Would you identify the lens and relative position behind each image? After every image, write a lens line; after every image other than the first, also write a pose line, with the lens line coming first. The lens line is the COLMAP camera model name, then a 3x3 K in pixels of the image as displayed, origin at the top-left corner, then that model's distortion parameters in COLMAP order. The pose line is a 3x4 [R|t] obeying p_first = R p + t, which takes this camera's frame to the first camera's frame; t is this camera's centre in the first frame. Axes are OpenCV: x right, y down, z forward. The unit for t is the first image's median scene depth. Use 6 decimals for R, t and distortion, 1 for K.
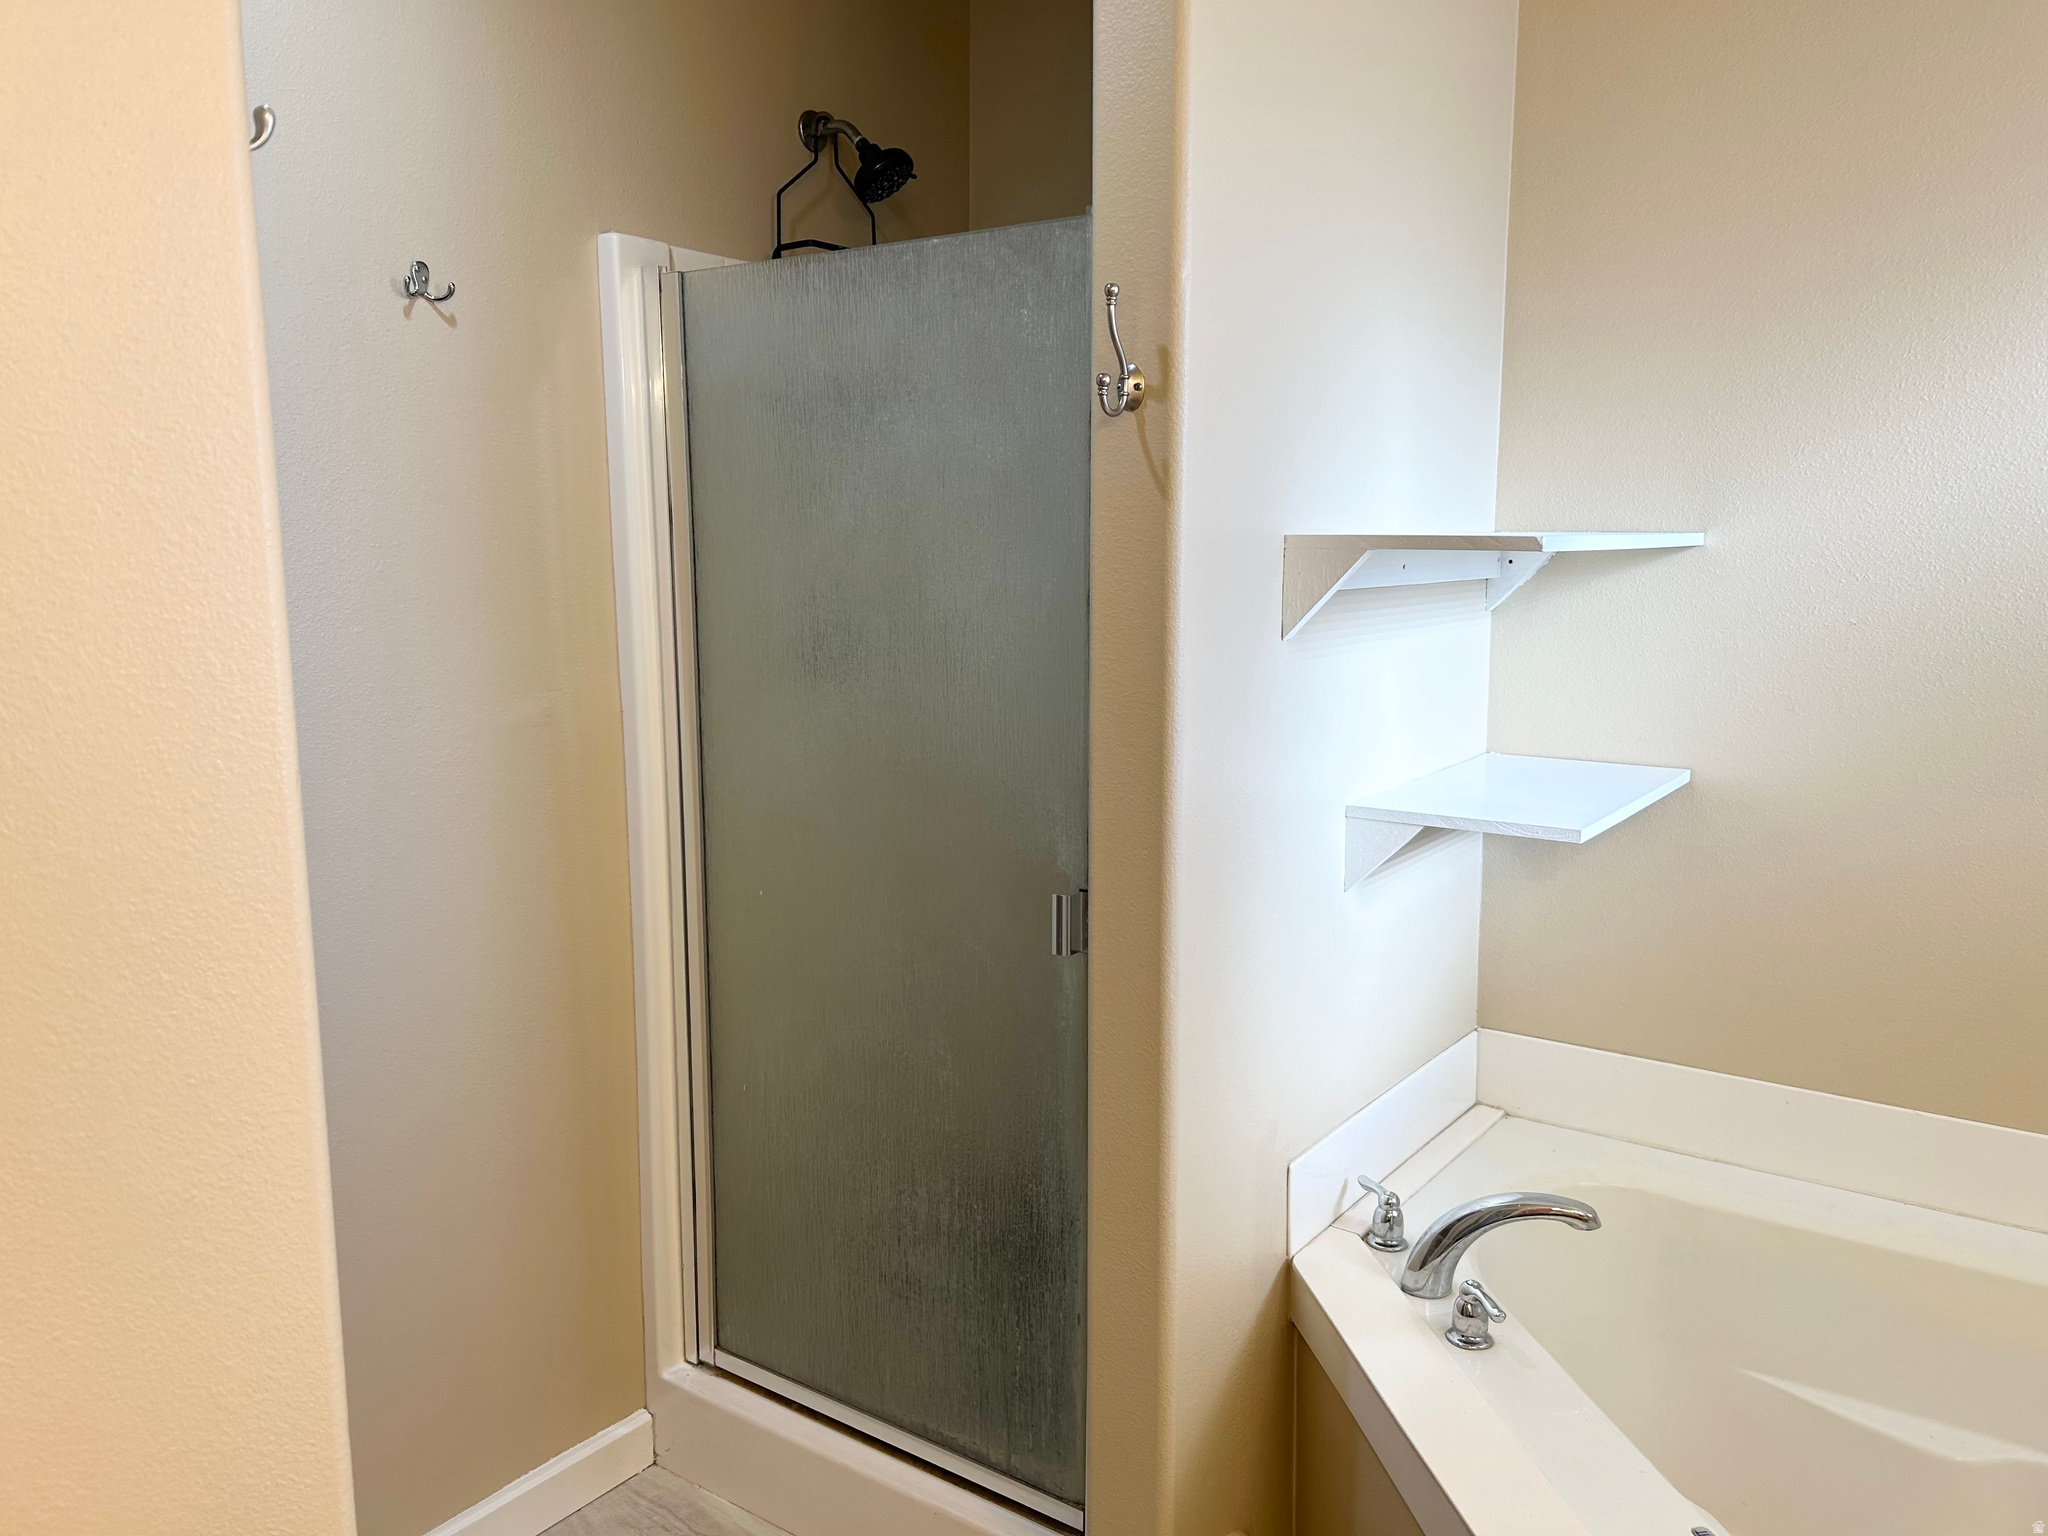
lens RADIAL K [[1581.8, 0, 1023.8], [0, 1581.8, 772.9], [0, 0, 1]] dist [0.083946, -0.046578]
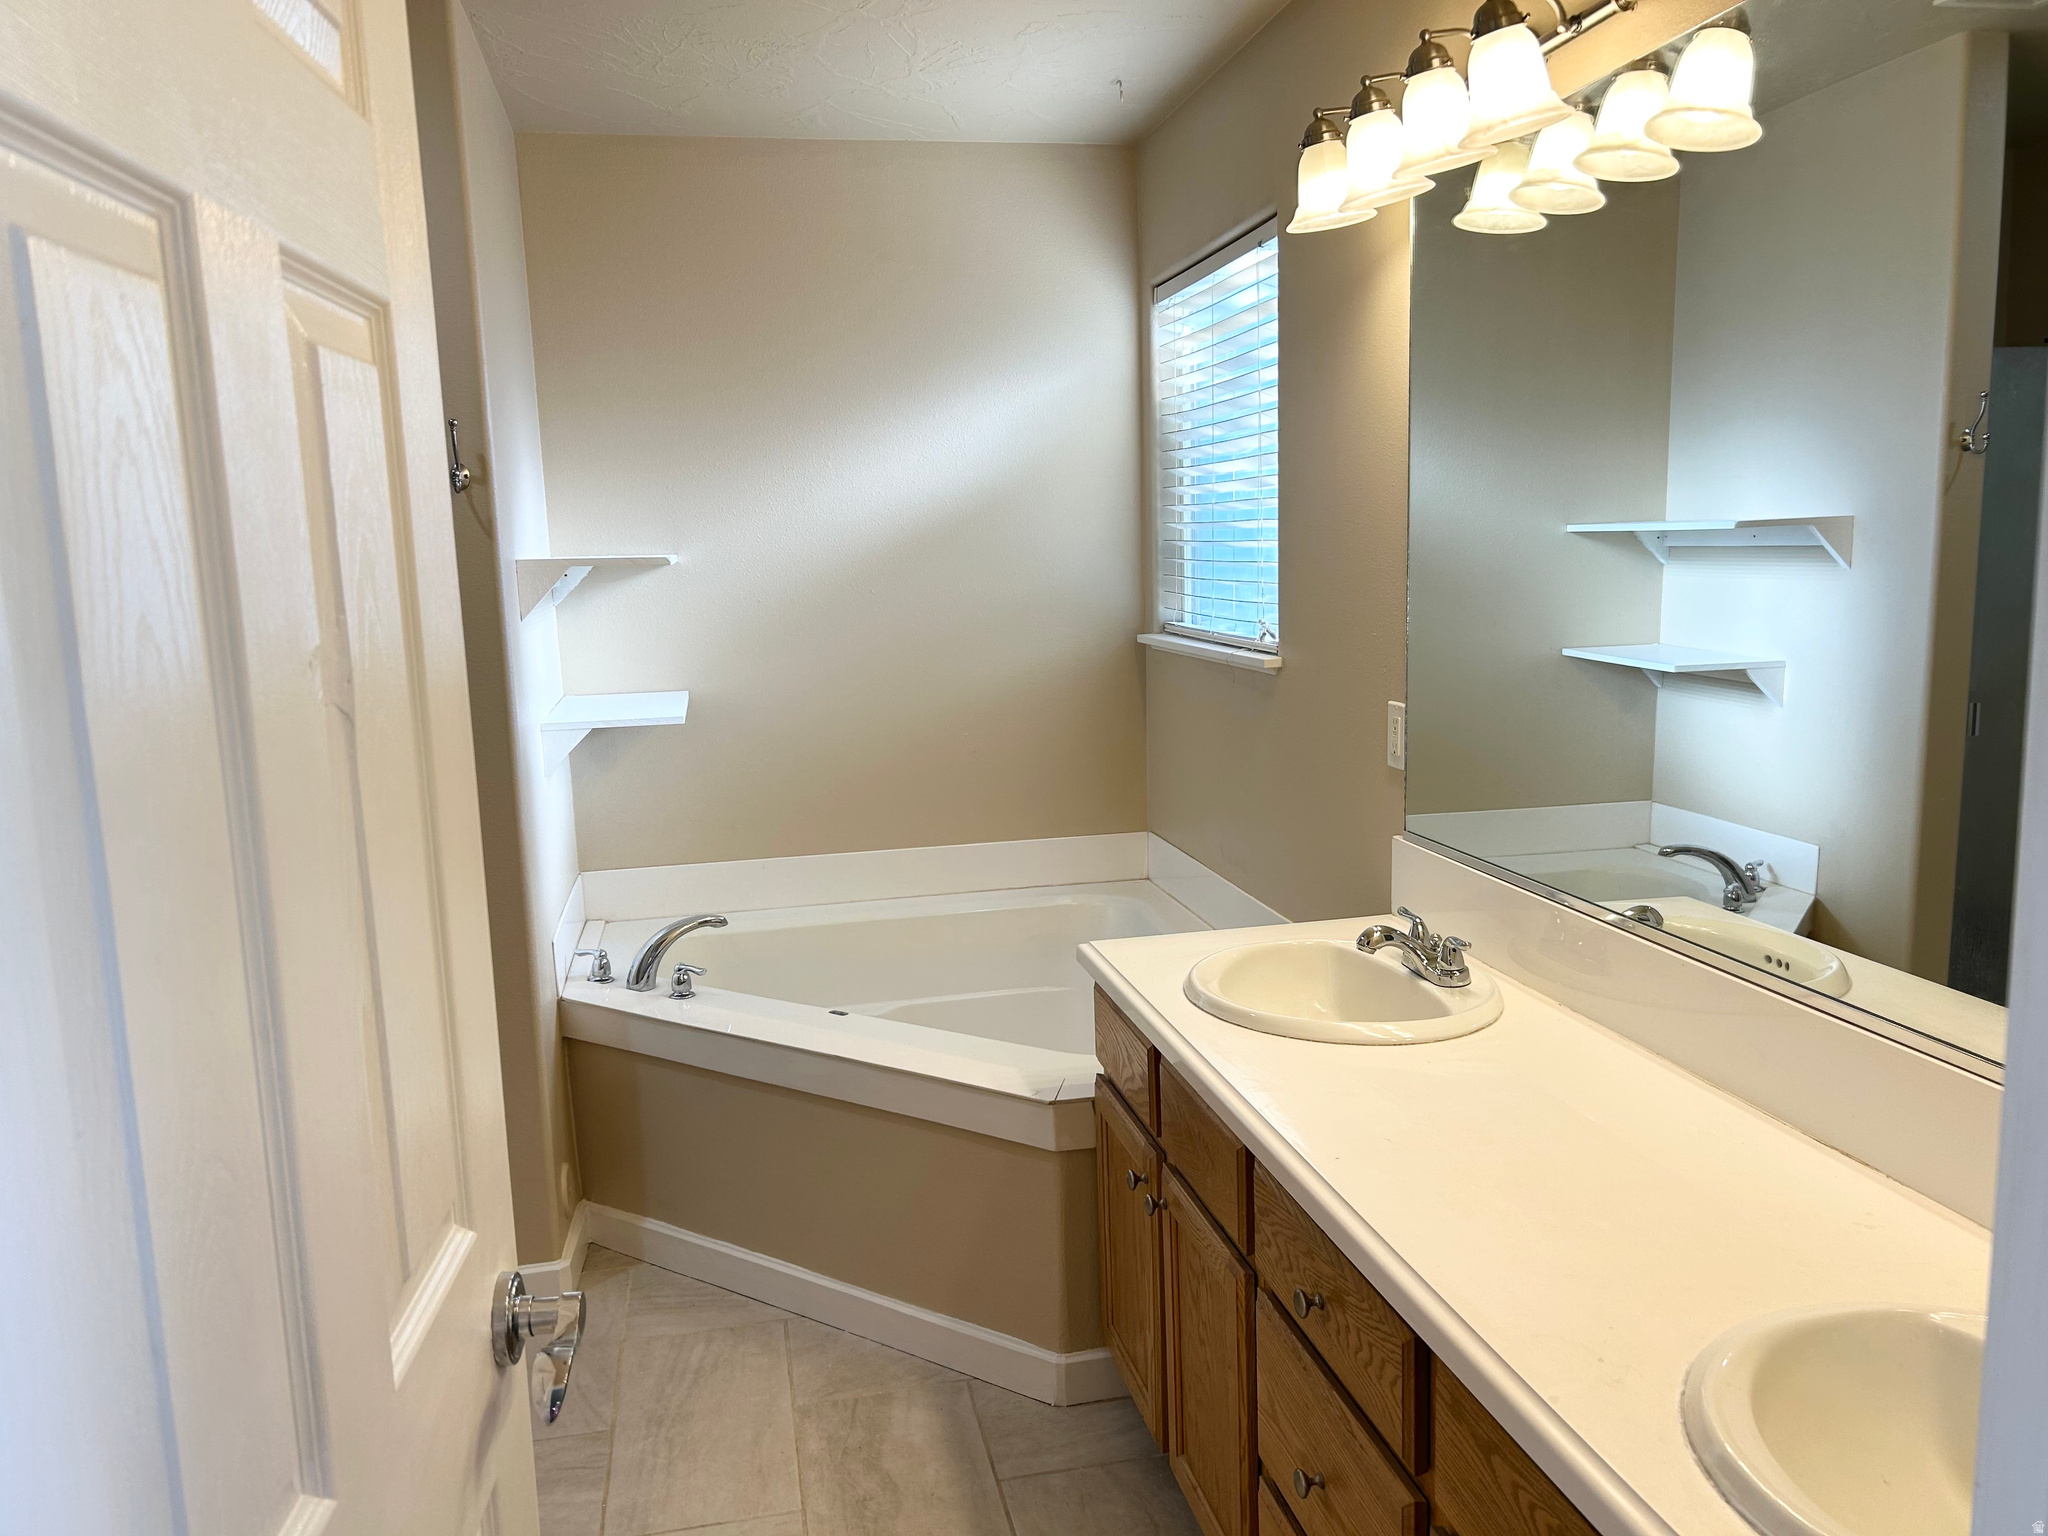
lens RADIAL K [[1581.8, 0, 1025.0], [0, 1581.8, 769.2], [0, 0, 1]] dist [0.083946, -0.046578]
pose [[0.687367, -0.135730, 0.713515, -0.666624], [0.144423, 0.988308, 0.048873, 0.061644], [-0.711806, 0.069454, 0.698933, -0.523252]]
